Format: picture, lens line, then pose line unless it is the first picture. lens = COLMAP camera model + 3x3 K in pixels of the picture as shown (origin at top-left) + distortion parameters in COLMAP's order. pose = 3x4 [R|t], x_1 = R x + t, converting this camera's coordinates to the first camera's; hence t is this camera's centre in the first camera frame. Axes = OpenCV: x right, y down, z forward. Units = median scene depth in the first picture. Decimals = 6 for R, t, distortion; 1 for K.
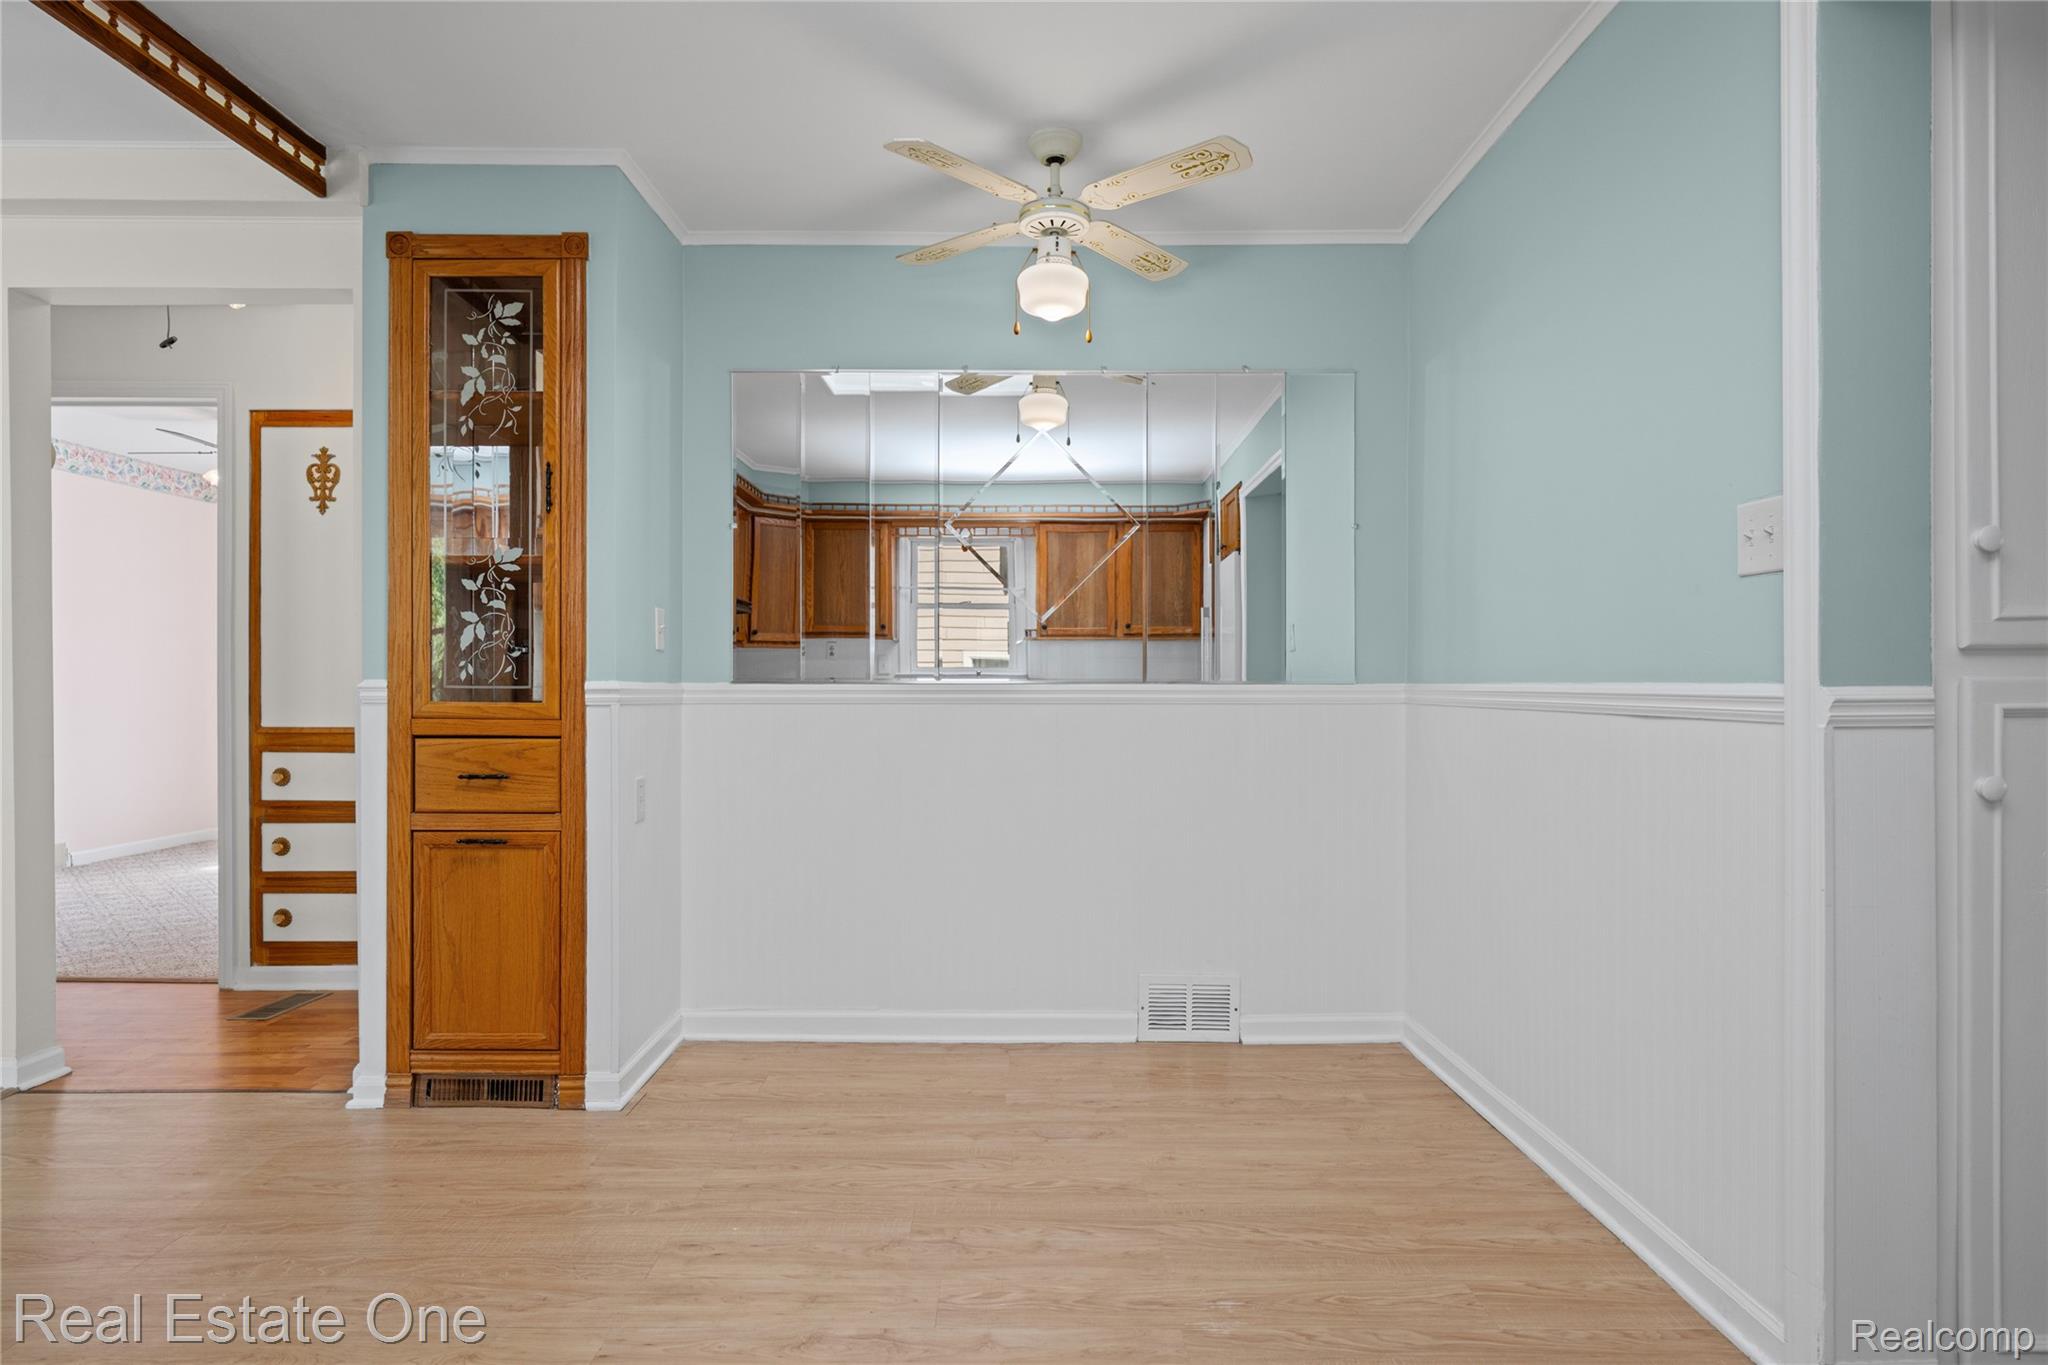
lens RADIAL K [[1137.9, 0, 1018.0], [0, 1137.9, 689.8], [0, 0, 1]] dist [0.001433, -0.001190]
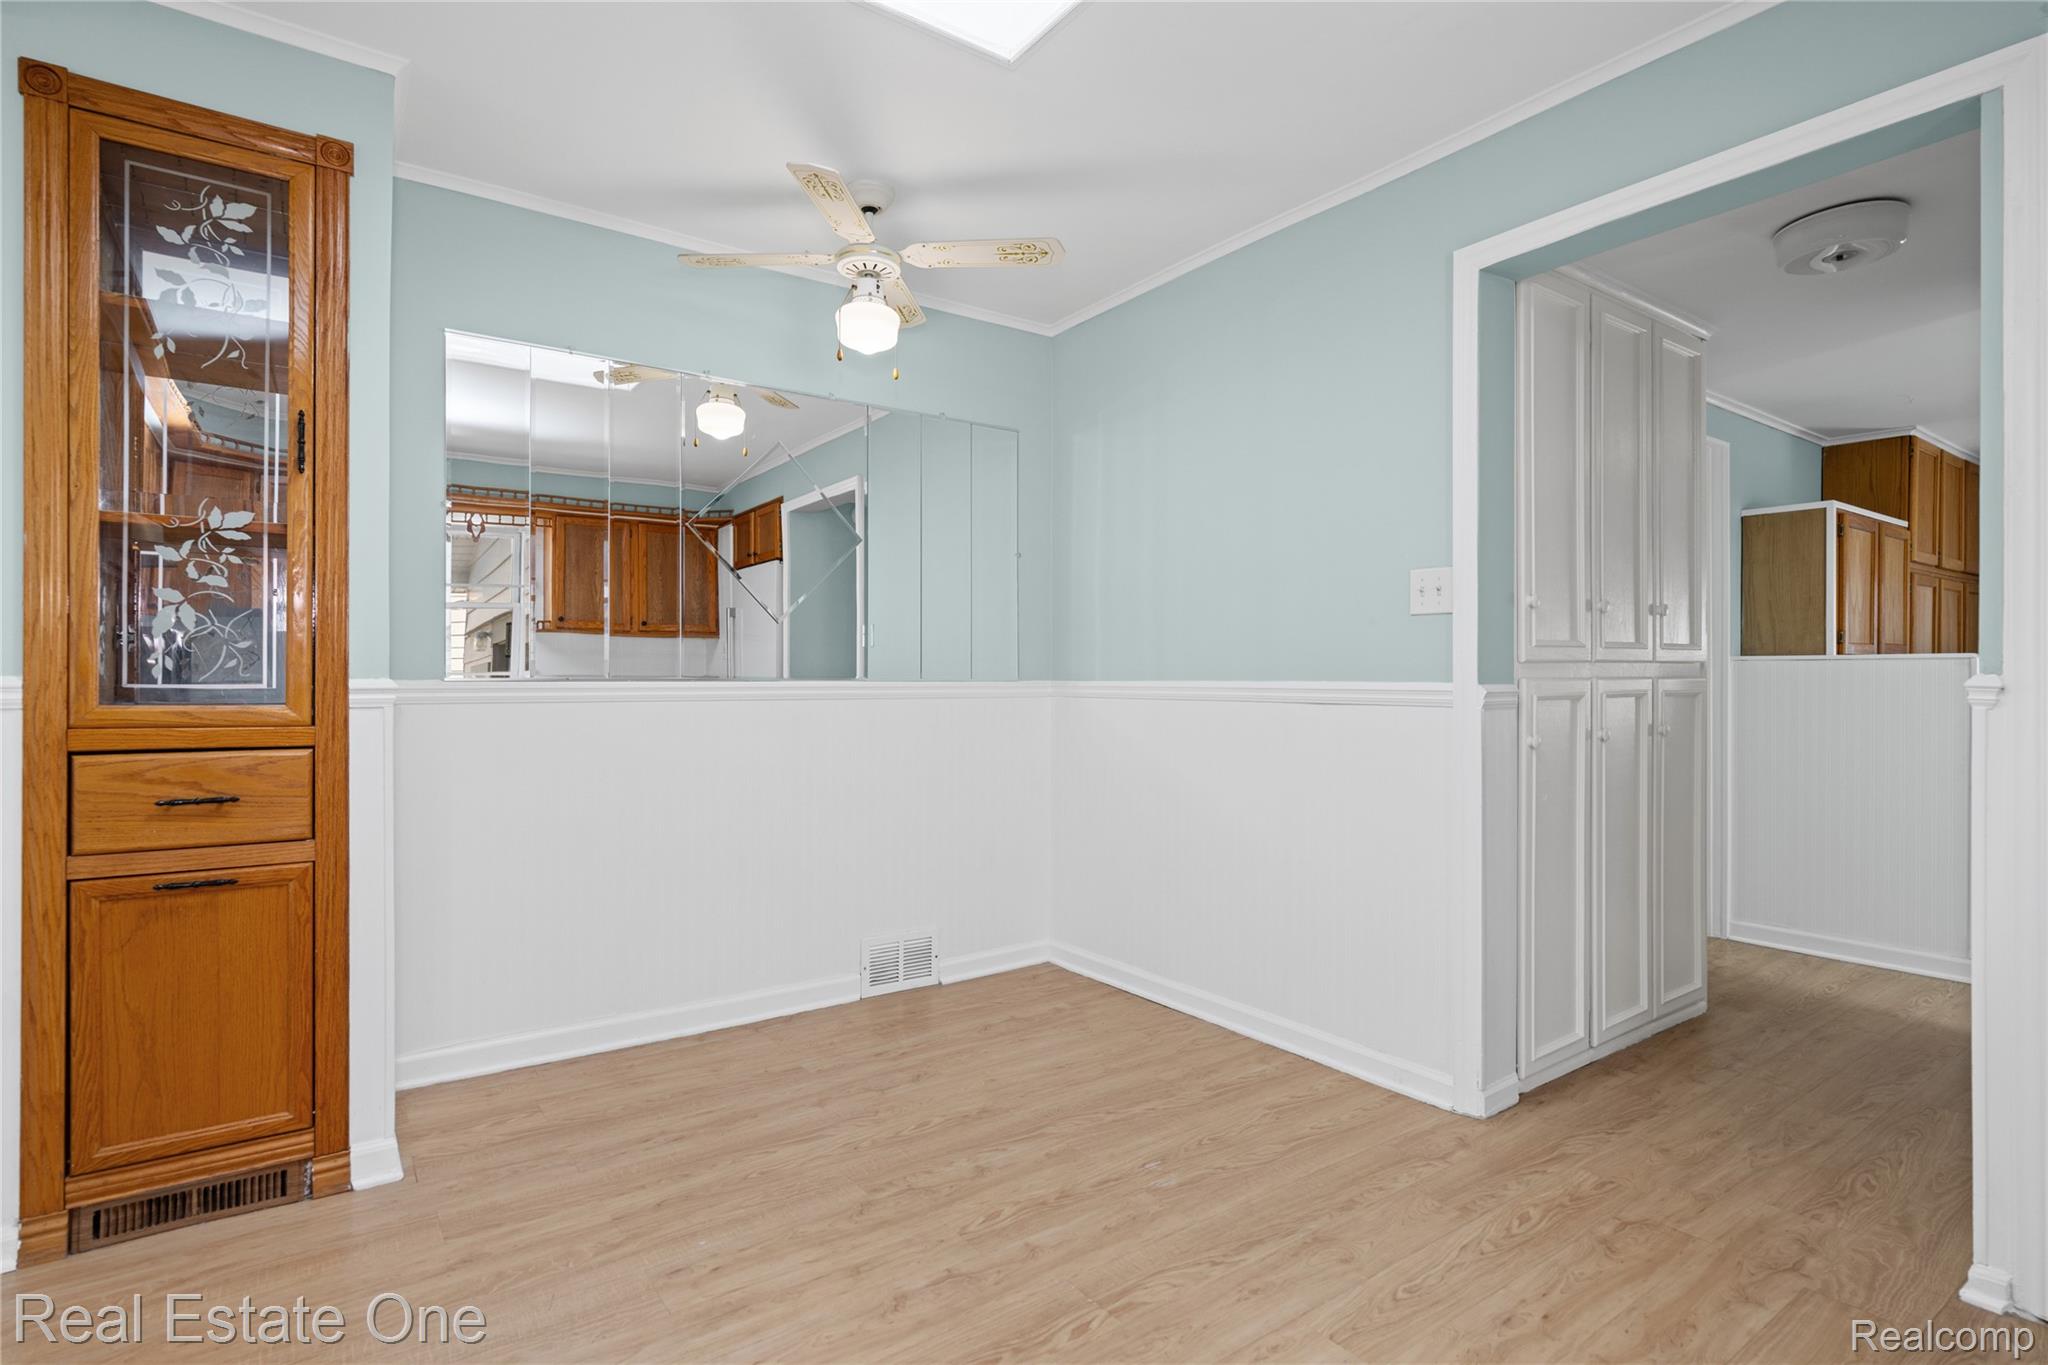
lens RADIAL K [[1022.6, 0, 1024.0], [0, 1022.6, 682.5], [0, 0, 1]] dist [-0.001458, -0.000199]
pose [[0.811678, -0.001159, 0.584104, -0.416186], [0.001381, 0.999999, 0.000065, -0.004193], [-0.584104, 0.000754, 0.811679, 0.100741]]
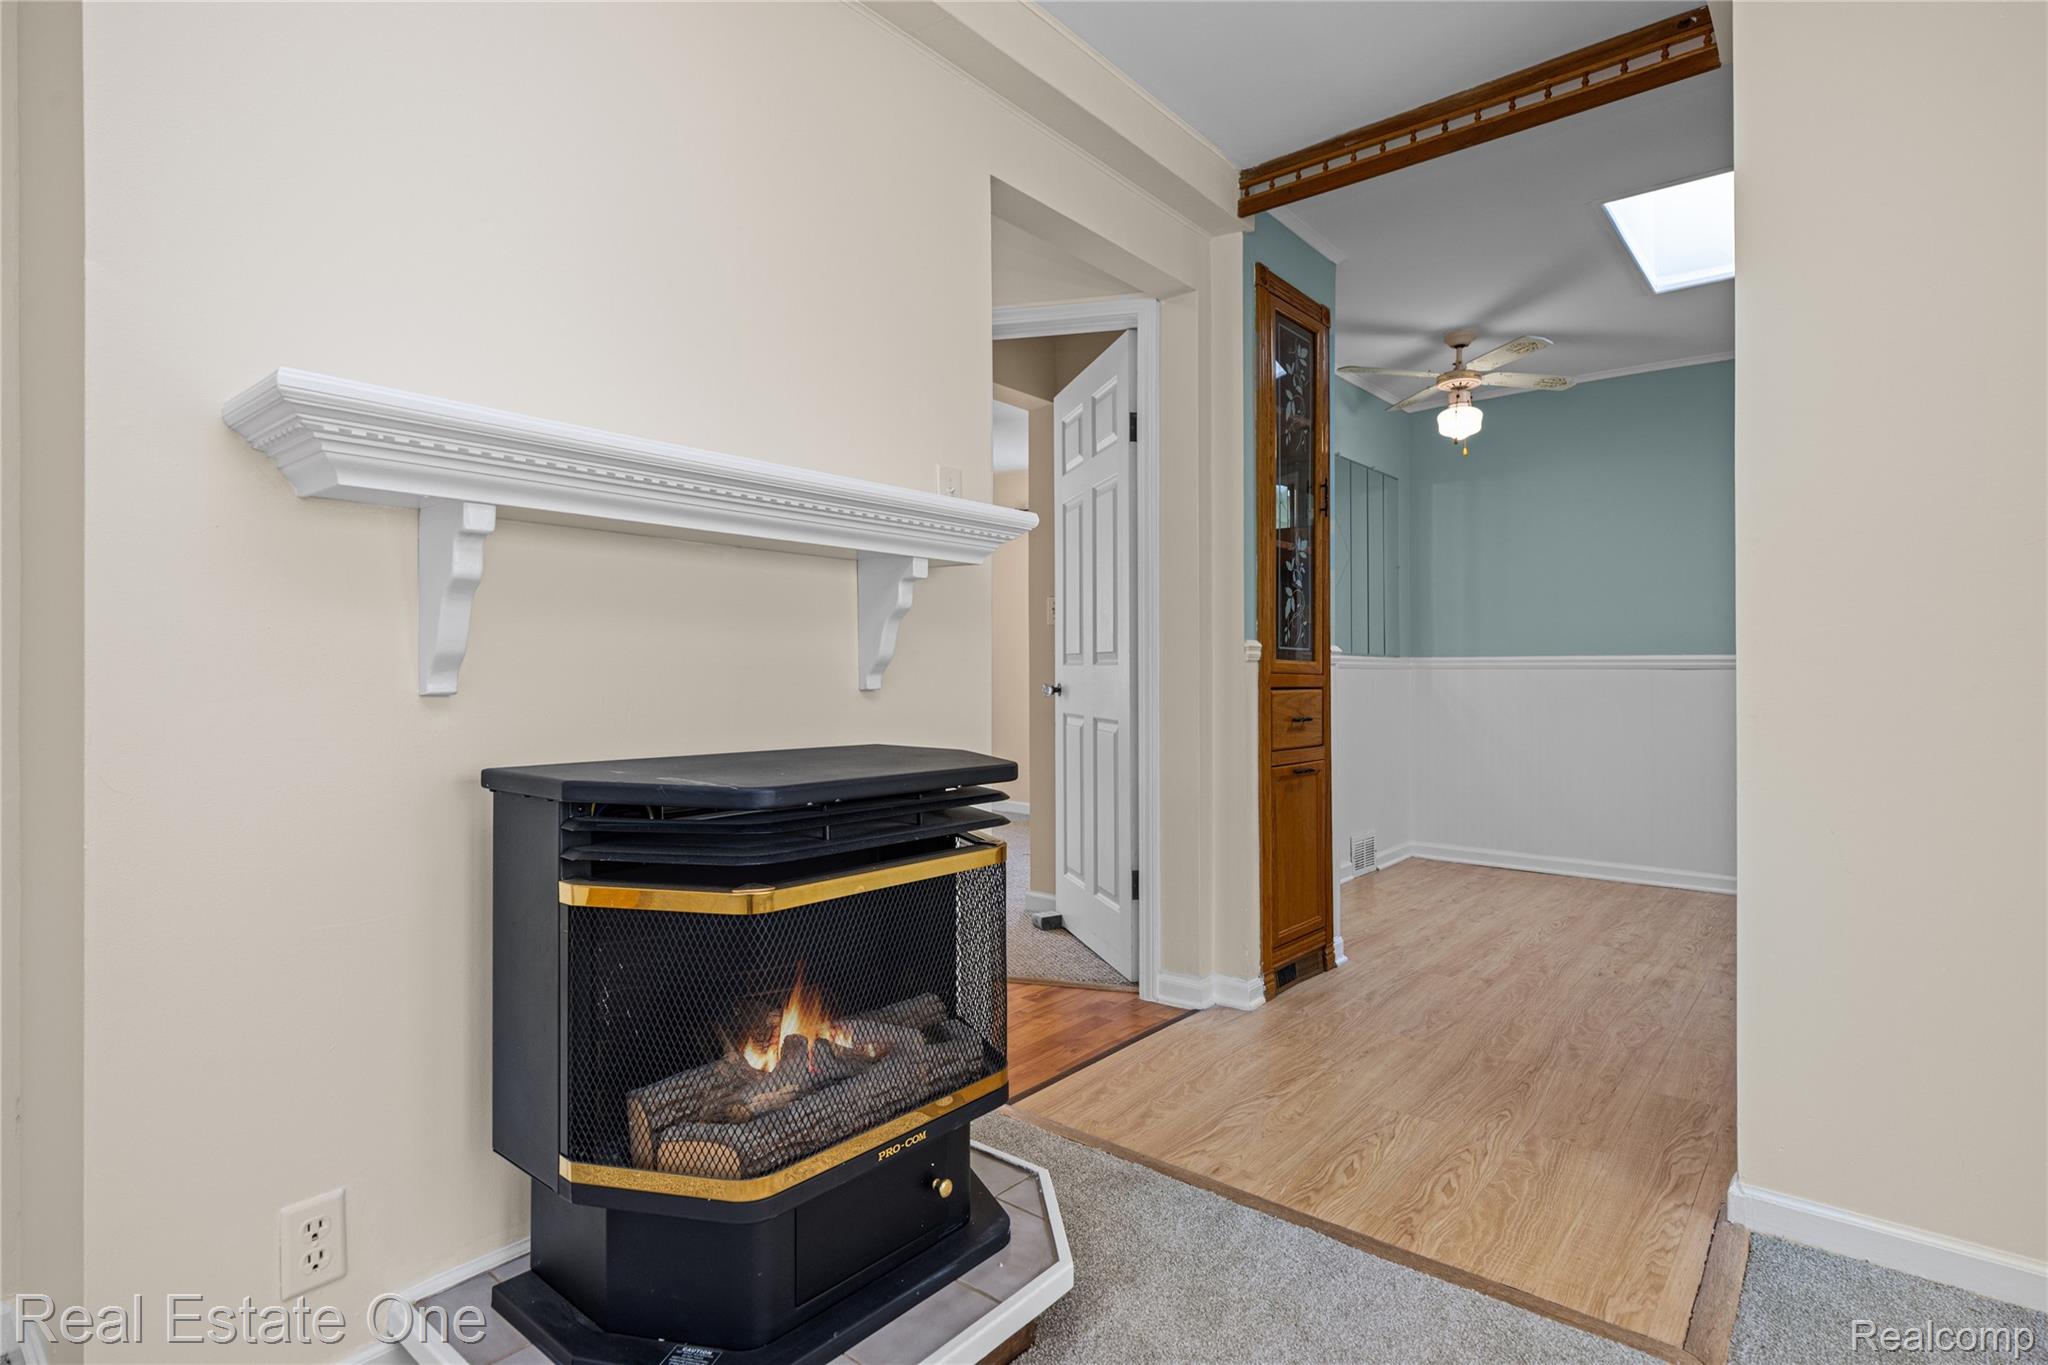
lens RADIAL K [[1022.6, 0, 1024.0], [0, 1022.6, 682.5], [0, 0, 1]] dist [-0.001458, -0.000199]
pose [[0.648534, -0.003721, 0.761176, -1.517685], [0.007043, 0.999975, -0.001112, 0.034149], [-0.761153, 0.006082, 0.648544, 0.498550]]
